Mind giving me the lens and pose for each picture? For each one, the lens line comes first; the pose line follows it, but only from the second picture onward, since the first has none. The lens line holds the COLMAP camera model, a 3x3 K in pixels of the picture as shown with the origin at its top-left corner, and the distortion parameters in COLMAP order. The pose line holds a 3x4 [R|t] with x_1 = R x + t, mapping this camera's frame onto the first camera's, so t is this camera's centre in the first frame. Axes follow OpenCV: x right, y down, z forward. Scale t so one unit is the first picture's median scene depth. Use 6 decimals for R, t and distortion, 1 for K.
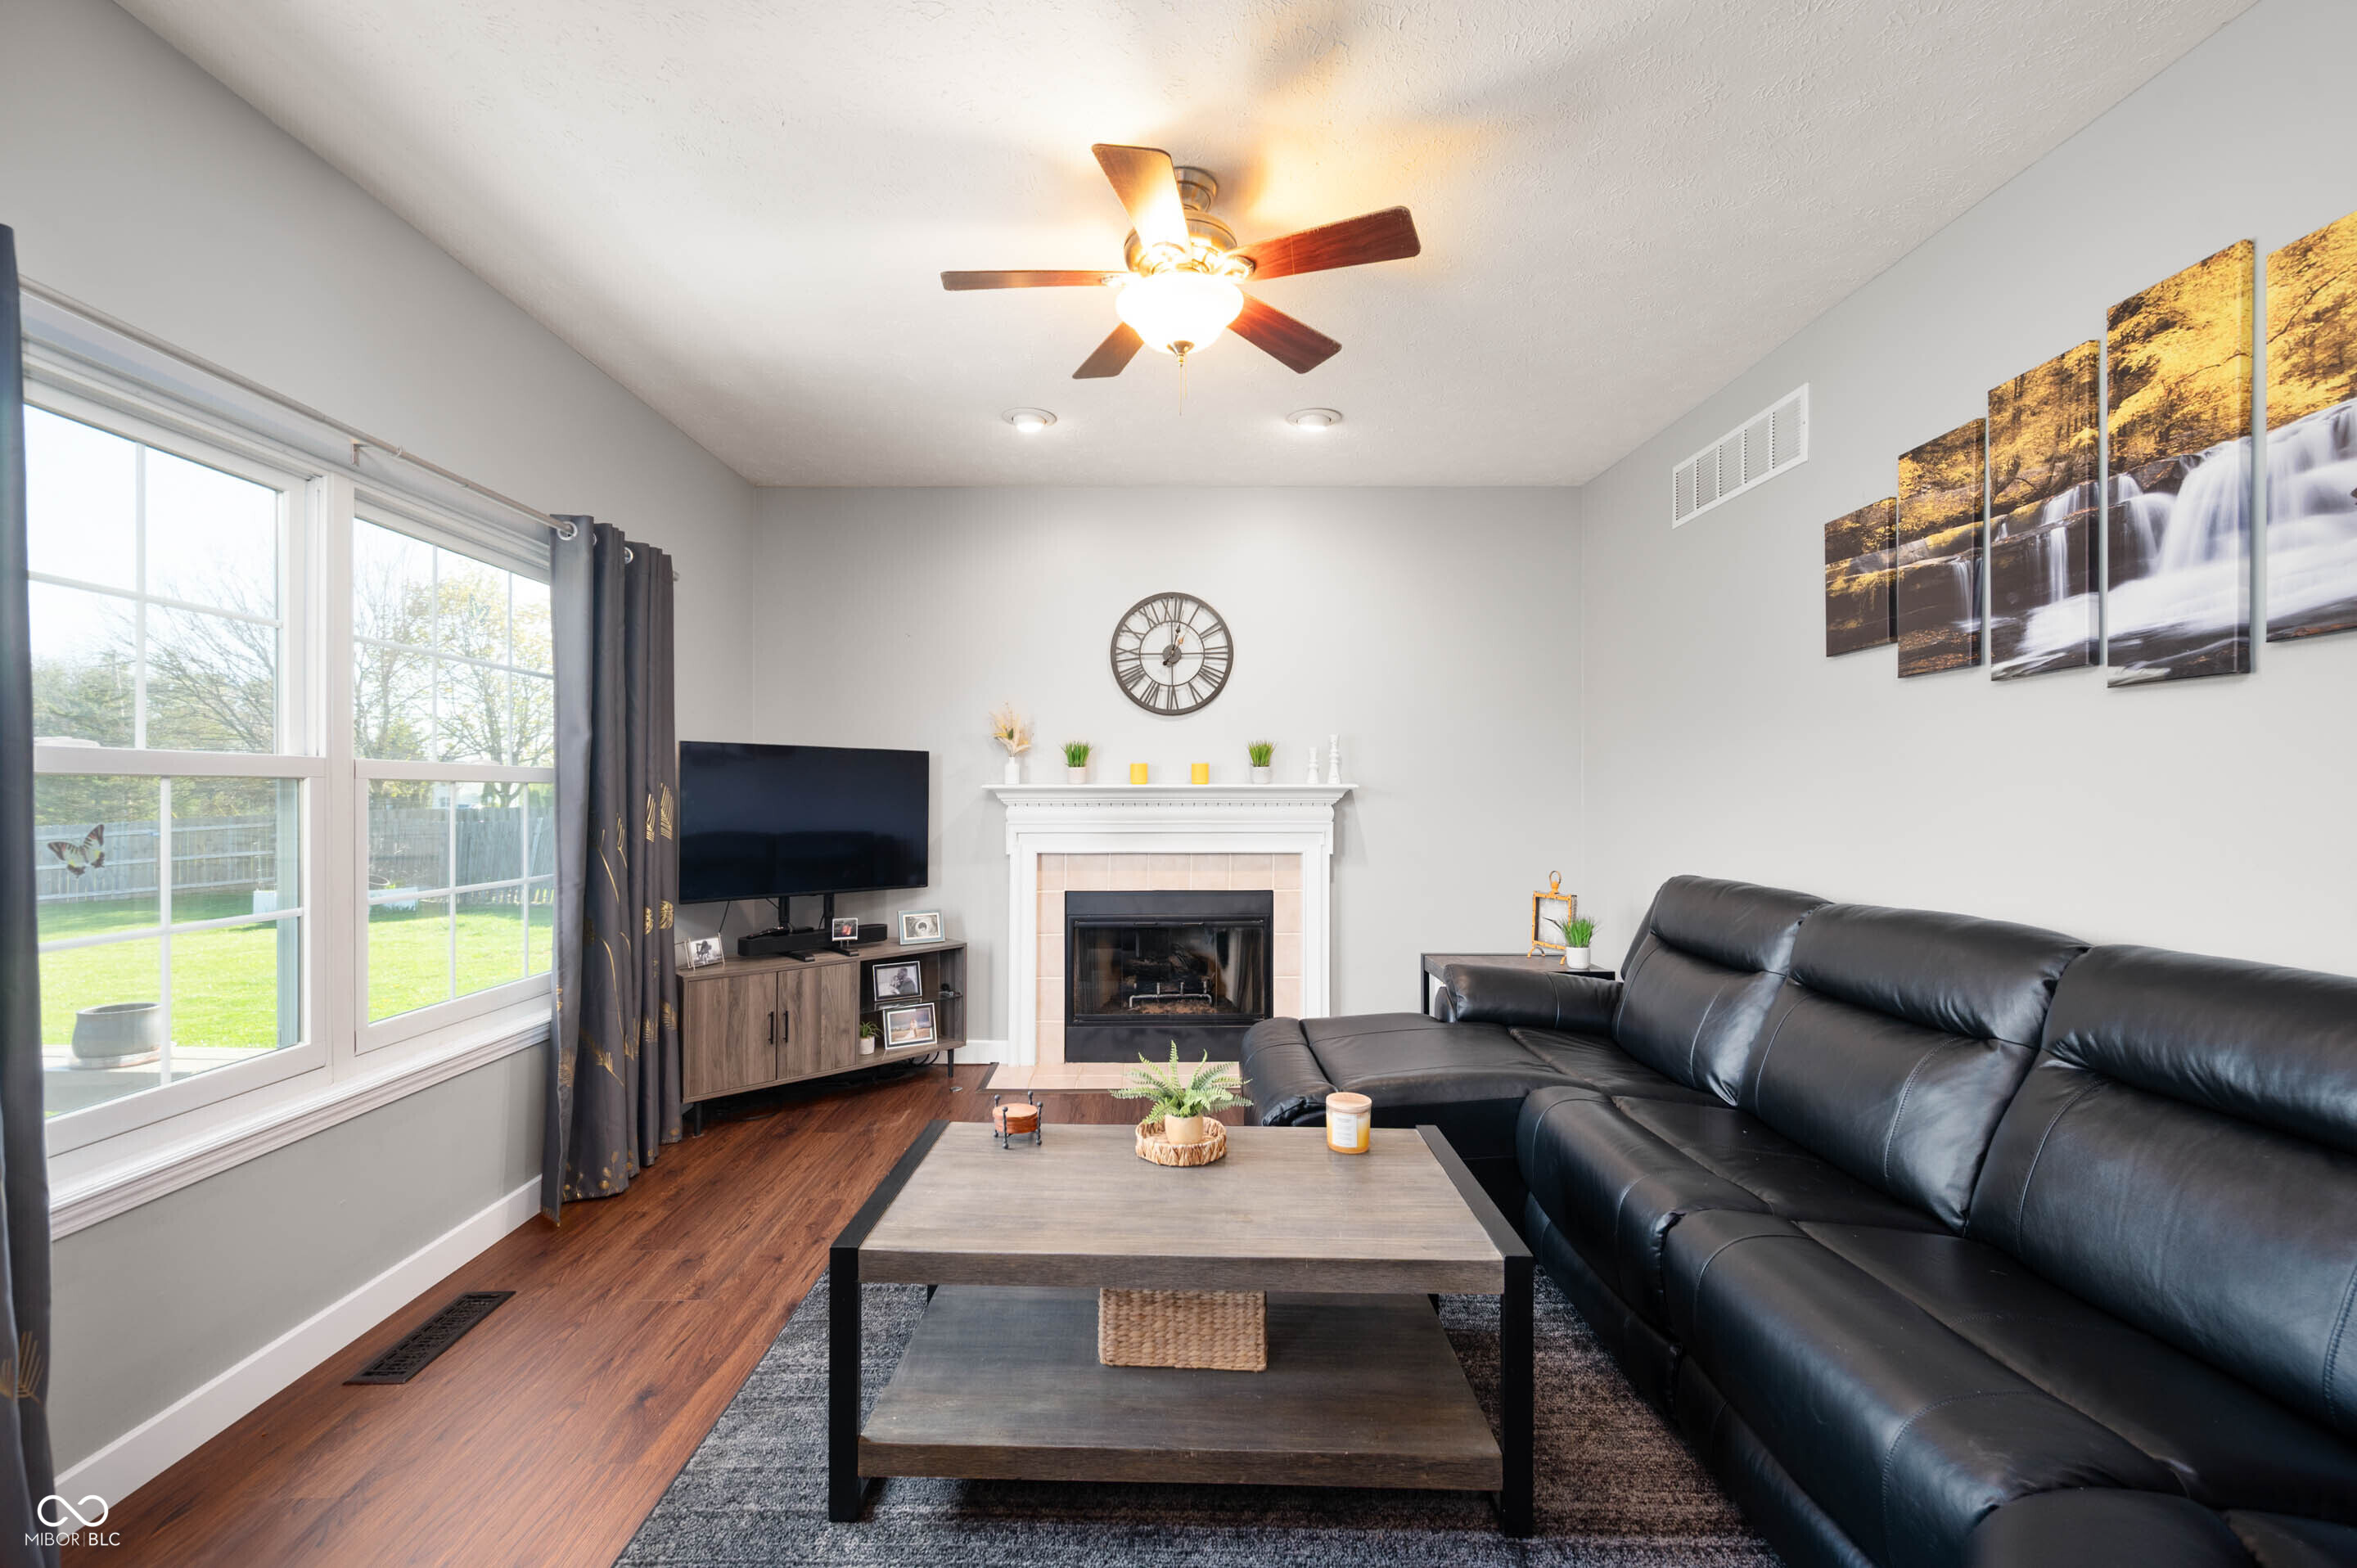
lens RADIAL K [[931.7, 0, 1182.2], [0, 931.7, 794.0], [0, 0, 1]] dist [-0.000894, -0.000497]
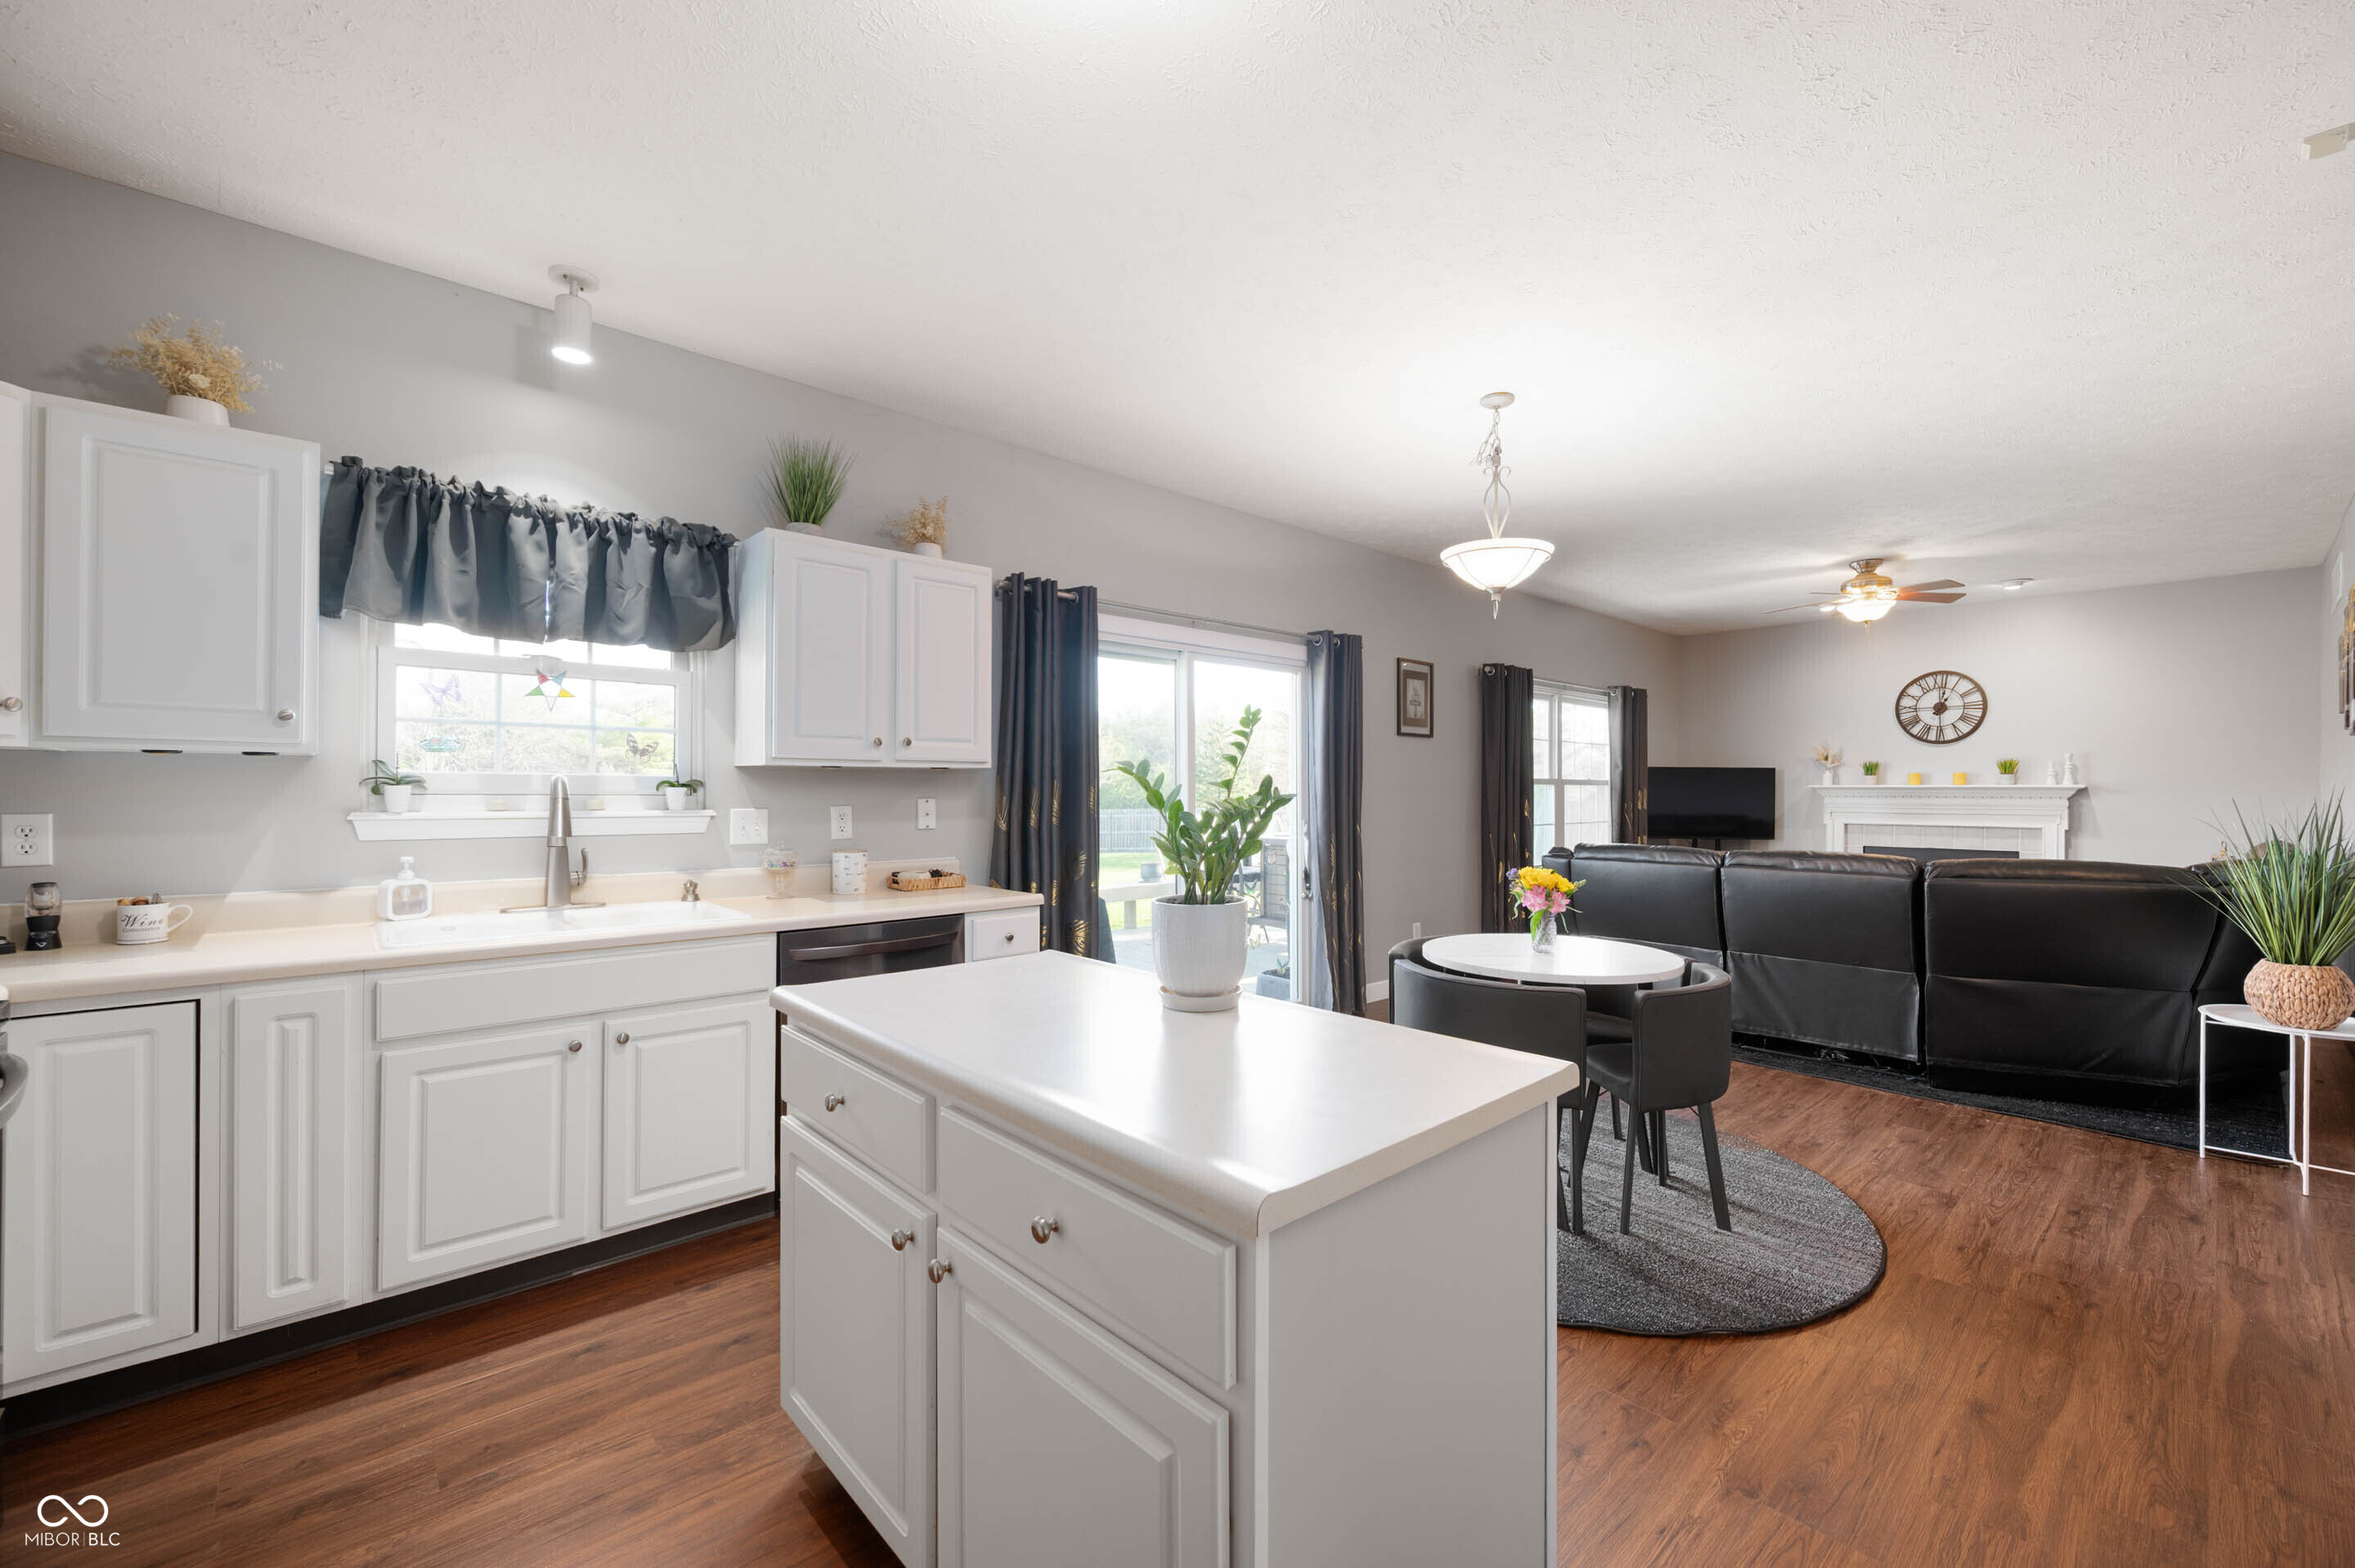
lens RADIAL K [[968.4, 0, 1179.6], [0, 968.4, 783.8], [0, 0, 1]] dist [0.000662, -0.000007]
pose [[0.668522, -0.001618, -0.743691, 0.421498], [-0.001746, 0.999991, -0.003745, -0.004974], [0.743690, 0.003802, 0.668514, -1.342295]]
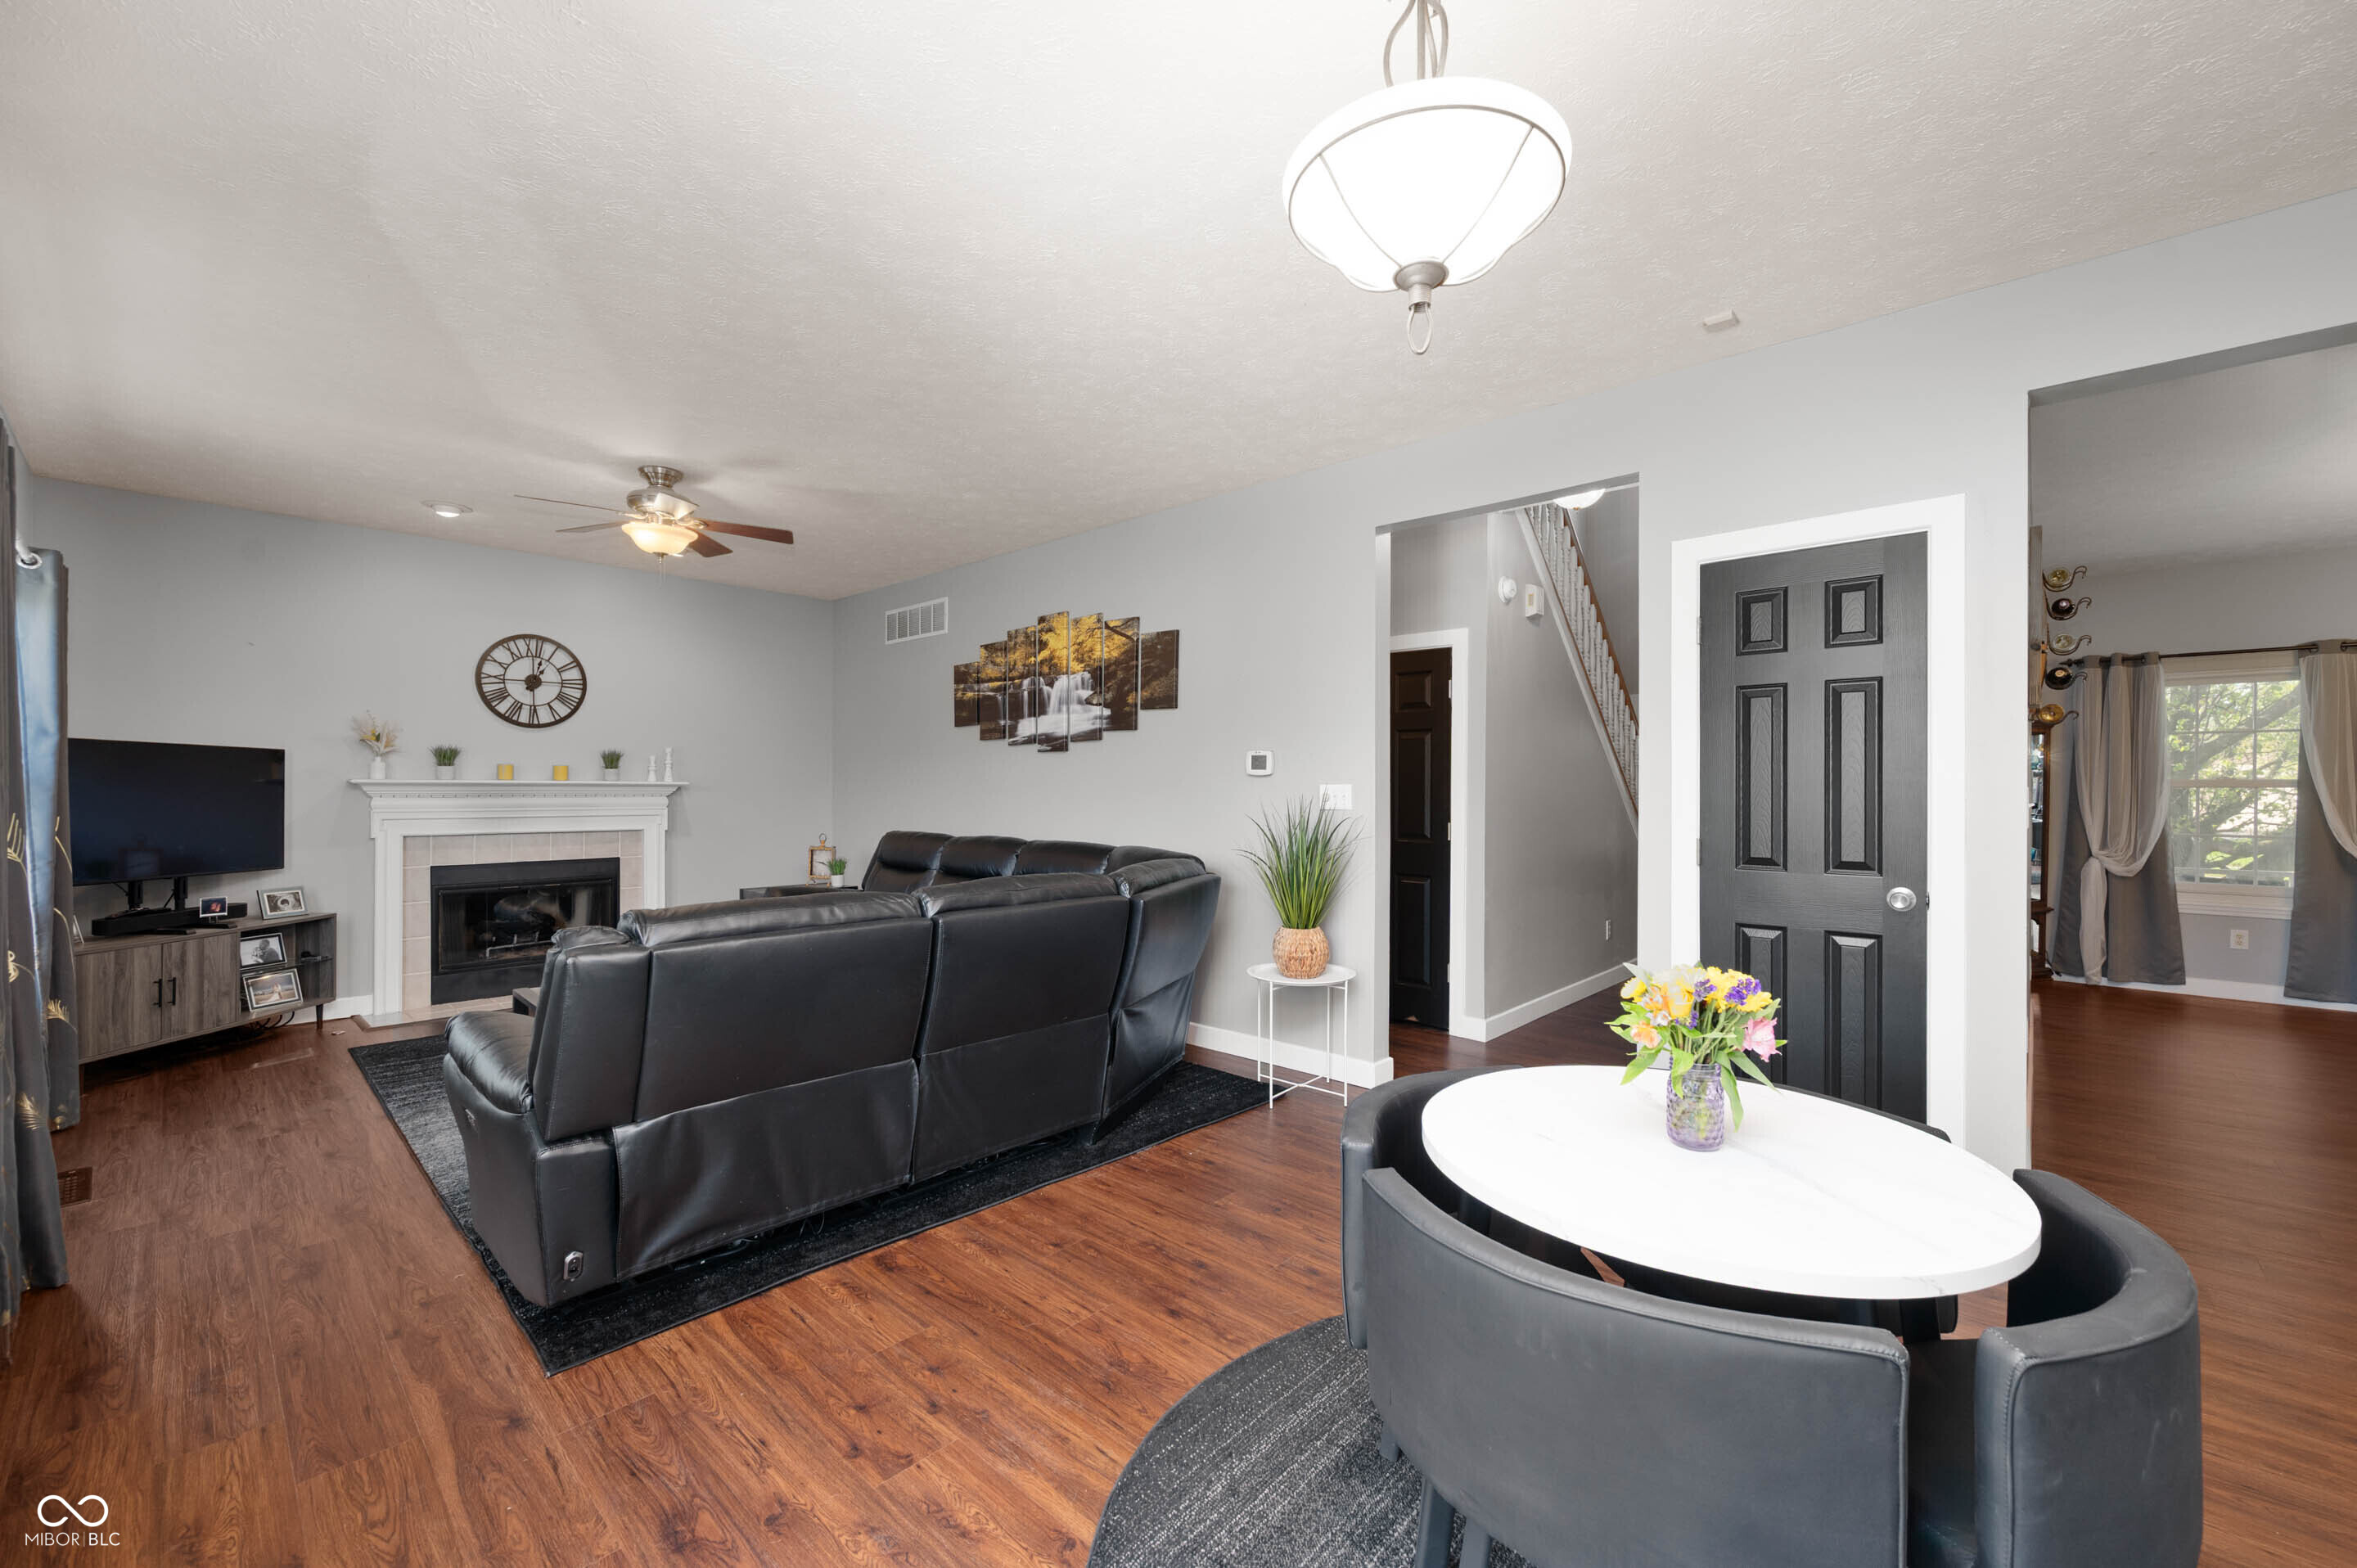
lens RADIAL K [[931.7, 0, 1181.4], [0, 931.7, 791.6], [0, 0, 1]] dist [-0.000894, -0.000497]
pose [[0.679529, 0.001287, 0.733647, -0.401837], [-0.003731, 0.999992, 0.001702, -0.000609], [-0.733639, -0.003894, 0.679528, -0.640289]]
